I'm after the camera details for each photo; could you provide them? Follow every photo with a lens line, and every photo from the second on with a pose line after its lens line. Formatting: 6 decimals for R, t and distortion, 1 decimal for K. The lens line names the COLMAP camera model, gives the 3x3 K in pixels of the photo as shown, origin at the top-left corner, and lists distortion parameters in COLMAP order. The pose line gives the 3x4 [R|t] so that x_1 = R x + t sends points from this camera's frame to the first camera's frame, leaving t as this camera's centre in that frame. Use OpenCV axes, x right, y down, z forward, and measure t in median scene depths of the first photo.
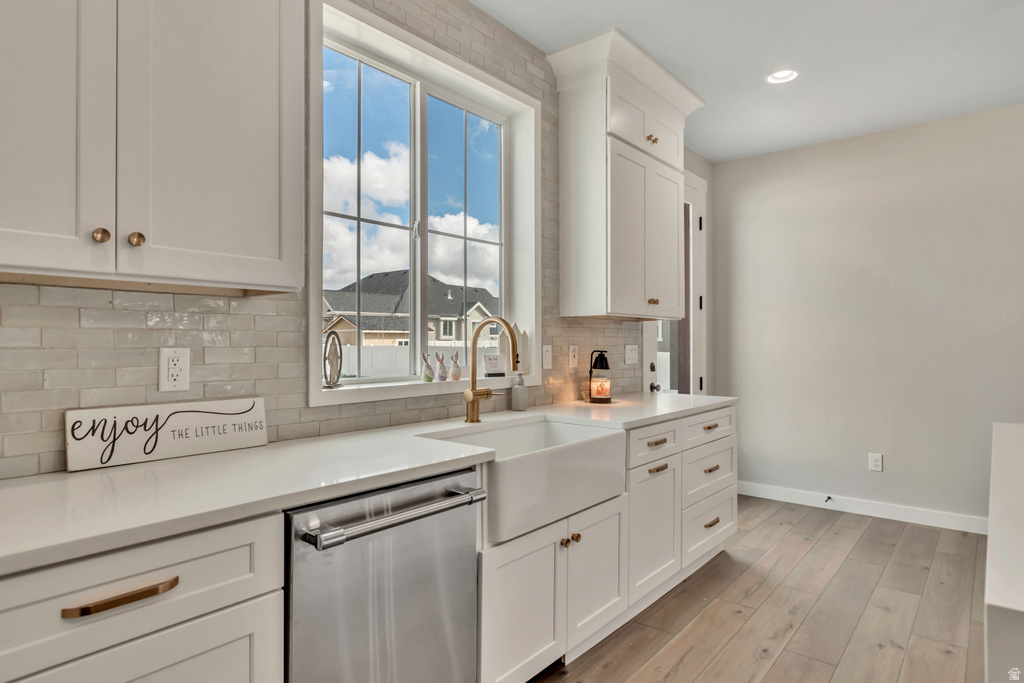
lens RADIAL K [[579.6, 0, 511.2], [0, 579.6, 340.0], [0, 0, 1]] dist [0.000421, -0.000788]
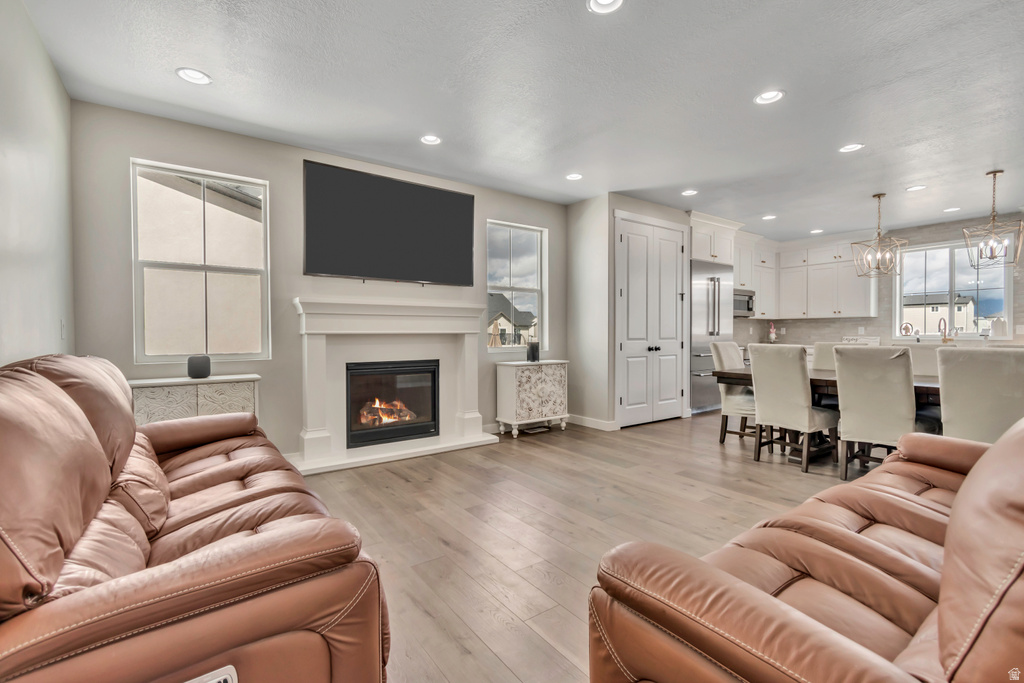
lens RADIAL K [[458.5, 0, 516.6], [0, 458.5, 339.9], [0, 0, 1]] dist [0.007193, -0.001727]
pose [[-0.242658, 0.016666, -0.969969, 2.801782], [0.009723, 0.999844, 0.014747, 0.024984], [0.970063, -0.005853, -0.242782, -0.727735]]
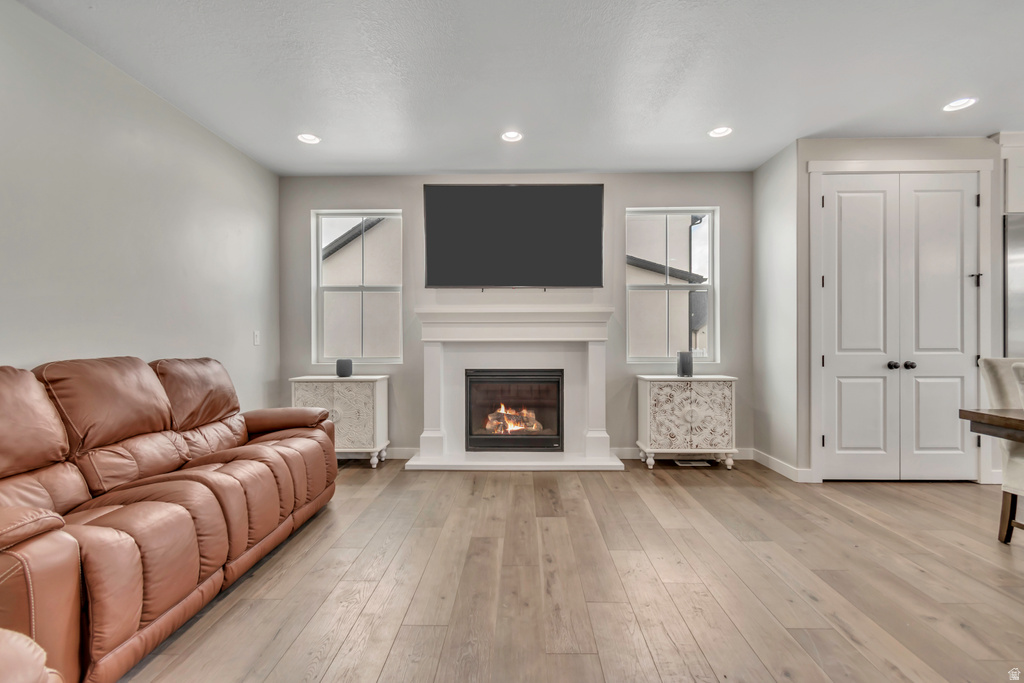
lens RADIAL K [[458.5, 0, 515.9], [0, 458.5, 339.0], [0, 0, 1]] dist [0.007193, -0.001727]
pose [[-0.778498, 0.002967, -0.627641, 2.337711], [0.008409, 0.999948, -0.005704, 0.023936], [0.627591, -0.009719, -0.778482, -0.300645]]
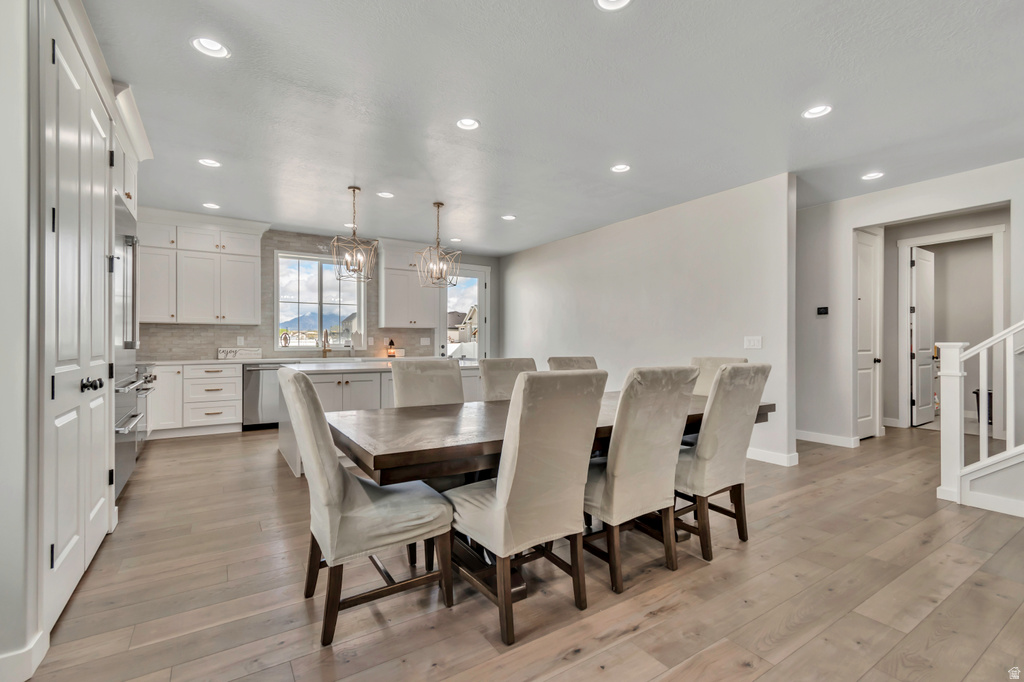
lens RADIAL K [[458.5, 0, 511.2], [0, 458.5, 344.3], [0, 0, 1]] dist [0.007193, -0.001727]
pose [[0.954255, 0.004342, -0.298962, 1.613631], [-0.001426, 0.999949, 0.009973, 0.022176], [0.298990, -0.009090, 0.954213, -1.175559]]
